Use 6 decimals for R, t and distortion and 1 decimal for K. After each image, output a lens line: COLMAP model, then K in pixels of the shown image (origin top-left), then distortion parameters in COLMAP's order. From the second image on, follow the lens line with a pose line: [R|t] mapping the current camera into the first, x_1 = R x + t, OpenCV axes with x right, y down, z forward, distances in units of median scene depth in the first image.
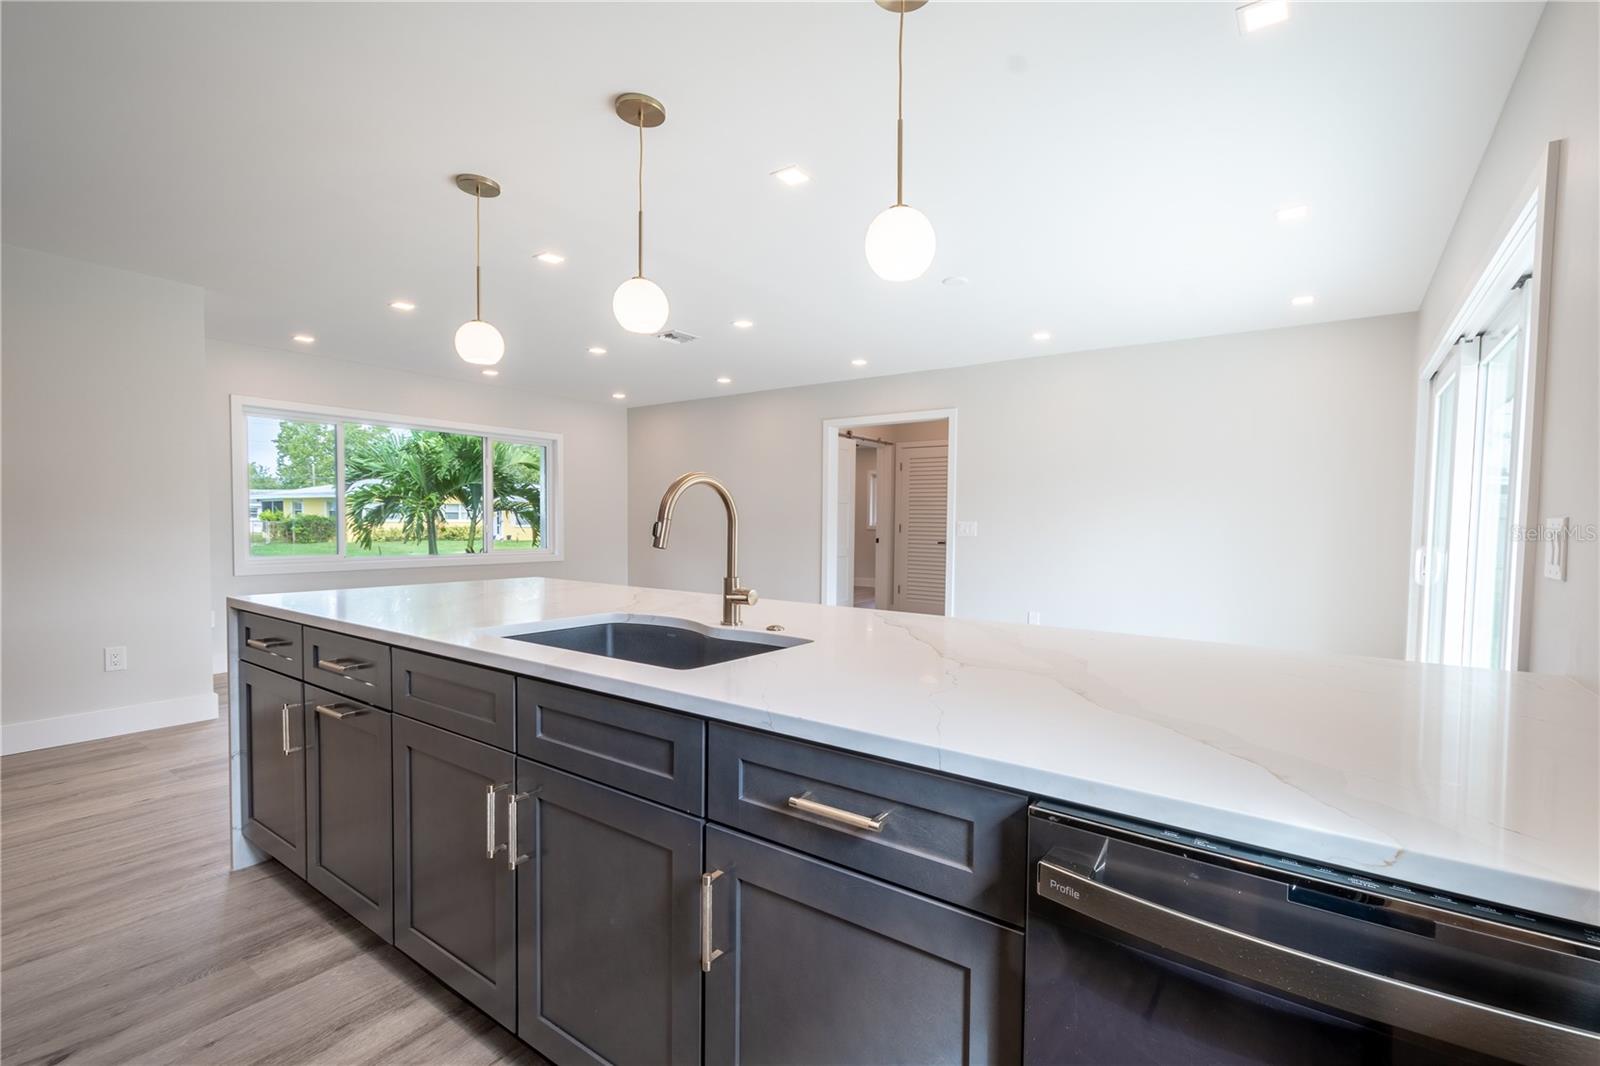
lens RADIAL K [[709.8, 0, 839.9], [0, 709.8, 548.5], [0, 0, 1]] dist [0.009176, -0.001442]
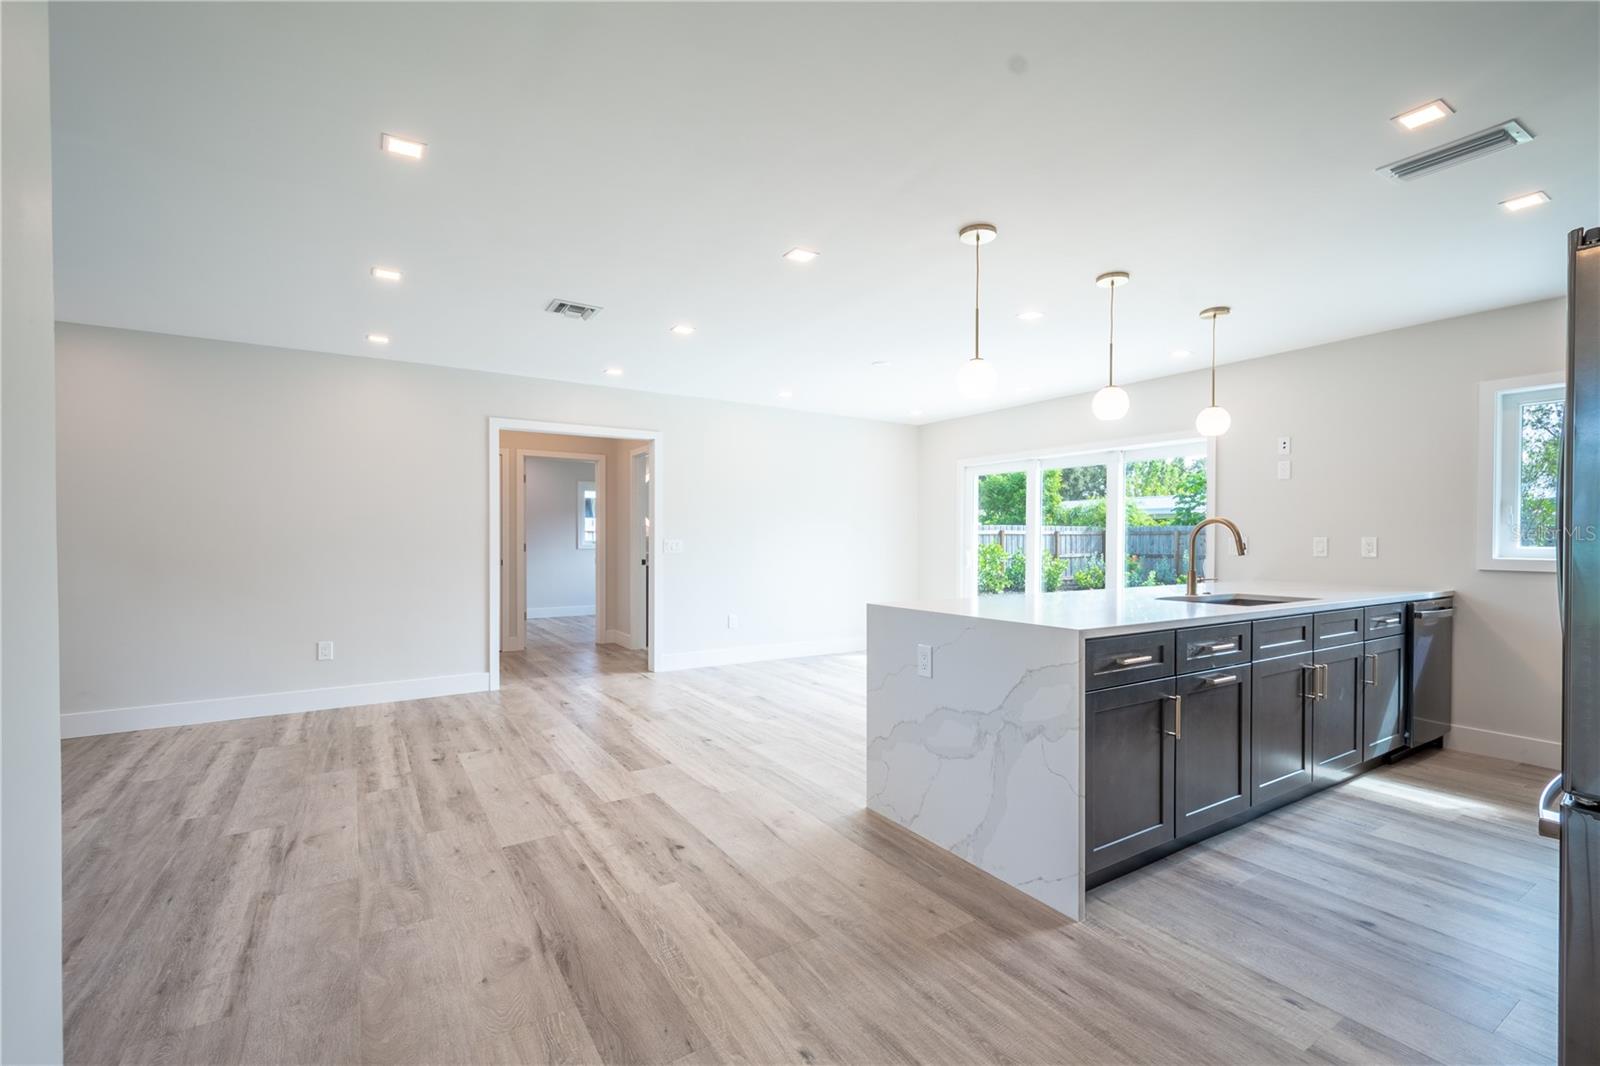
lens RADIAL K [[709.8, 0, 839.9], [0, 709.8, 548.5], [0, 0, 1]] dist [0.009176, -0.001442]
pose [[0.360791, -0.024576, 0.932323, -1.823626], [0.039159, 0.999170, 0.011184, -0.066277], [-0.931824, 0.032474, 0.361454, 0.939142]]
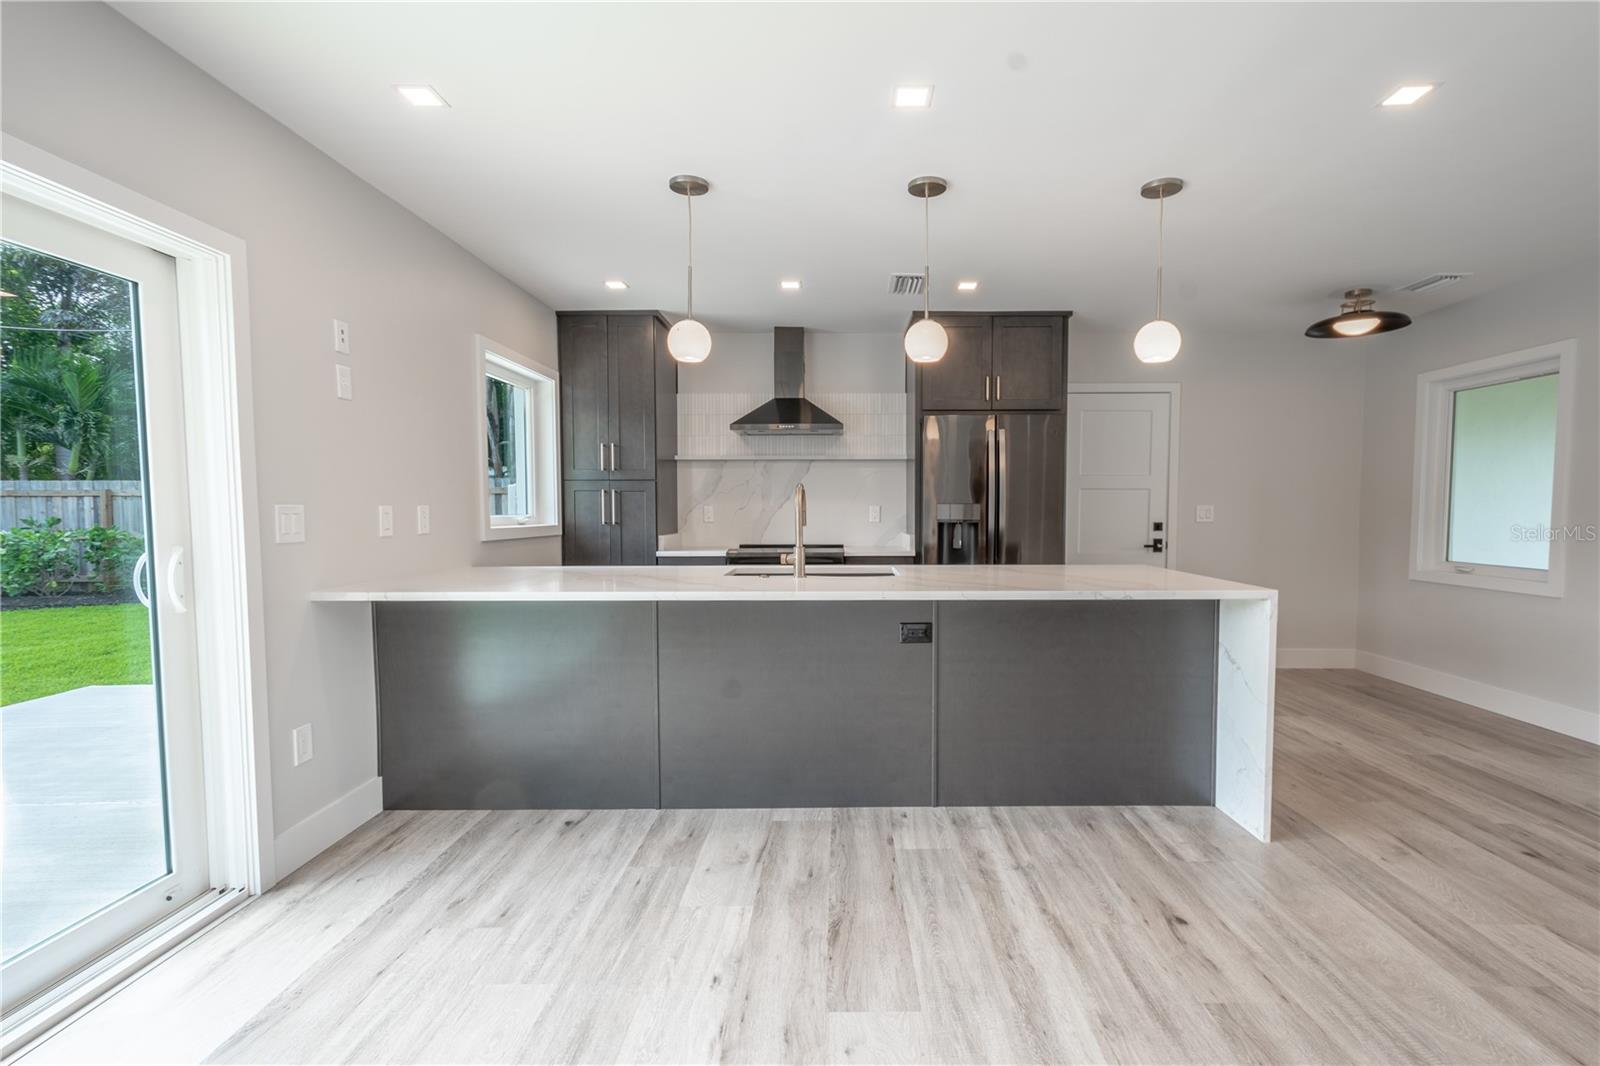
lens RADIAL K [[732.1, 0, 838.4], [0, 732.1, 545.1], [0, 0, 1]] dist [0.013574, -0.000969]
pose [[-0.821877, 0.017852, -0.569386, 0.573367], [-0.031209, 0.996597, 0.076295, -0.076323], [0.568810, 0.080475, -0.818522, 1.887172]]
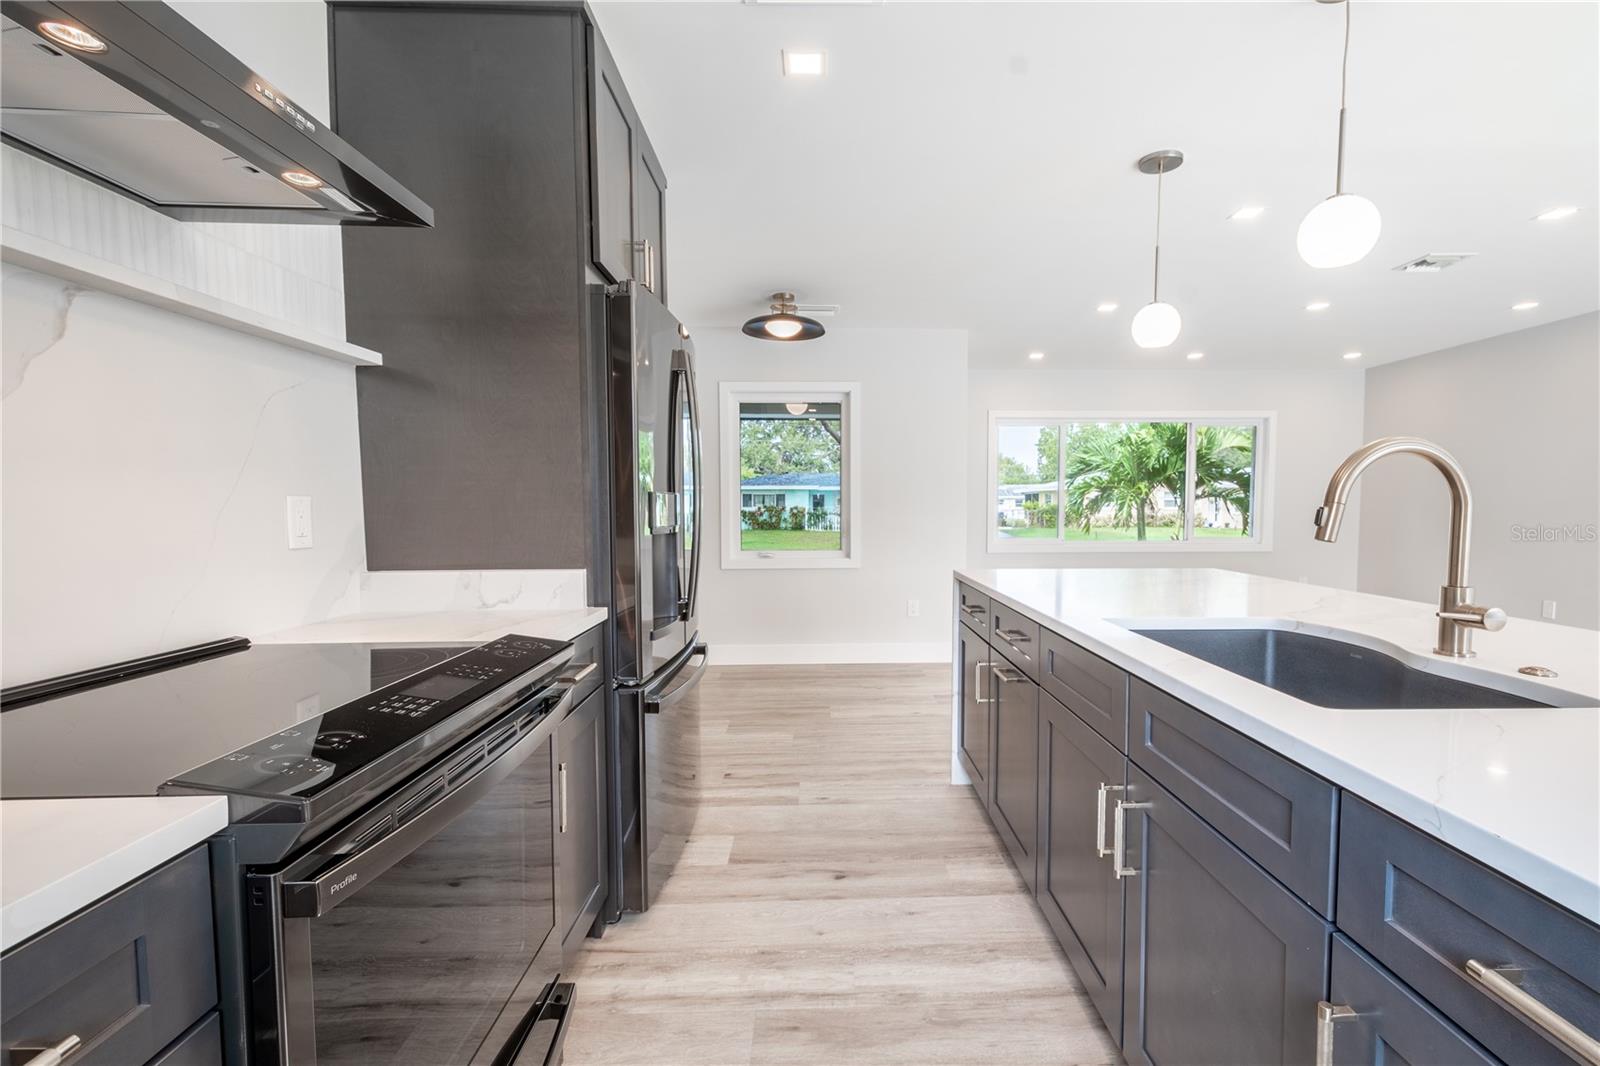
lens RADIAL K [[709.8, 0, 839.9], [0, 709.8, 548.5], [0, 0, 1]] dist [0.009176, -0.001442]
pose [[0.594776, 0.037119, -0.803034, 0.035461], [-0.022822, 0.999310, 0.029288, -0.002211], [0.803567, 0.000907, 0.595213, 0.083973]]
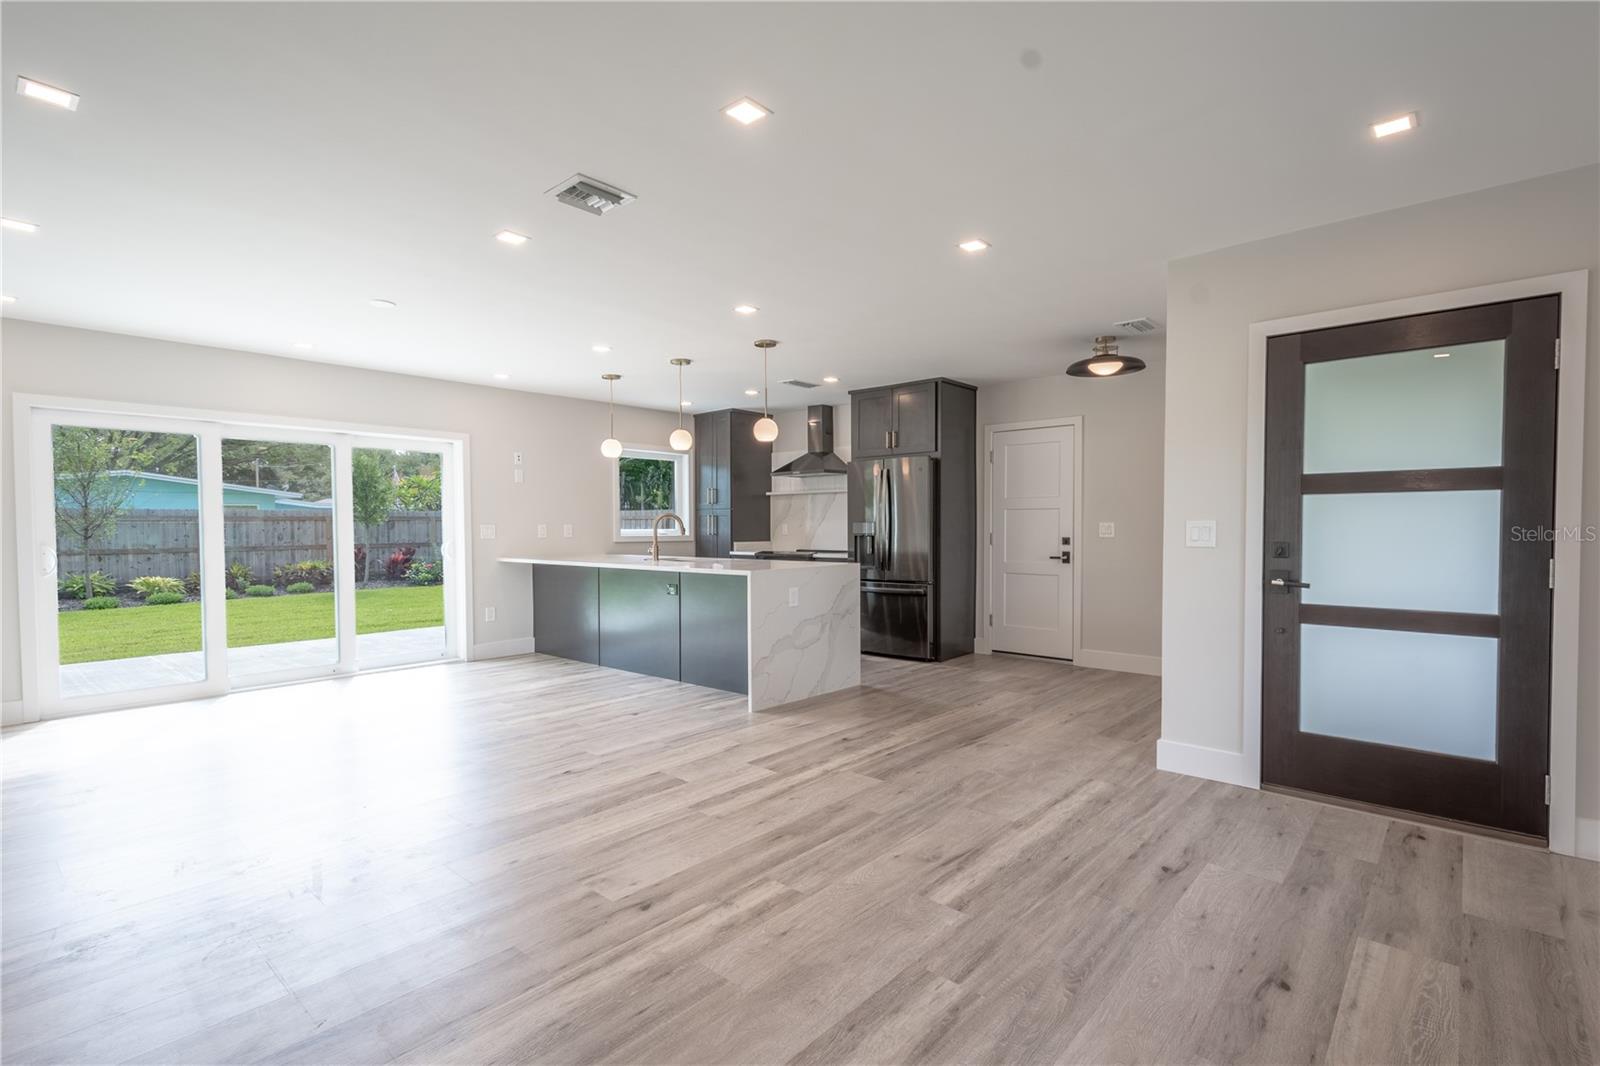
lens RADIAL K [[745.6, 0, 839.9], [0, 745.6, 544.4], [0, 0, 1]] dist [0.020775, -0.011908]
pose [[-0.995501, -0.011766, 0.094019, -1.000379], [-0.005630, 0.997852, 0.065265, -0.149240], [-0.094585, 0.064442, -0.993429, 3.327546]]
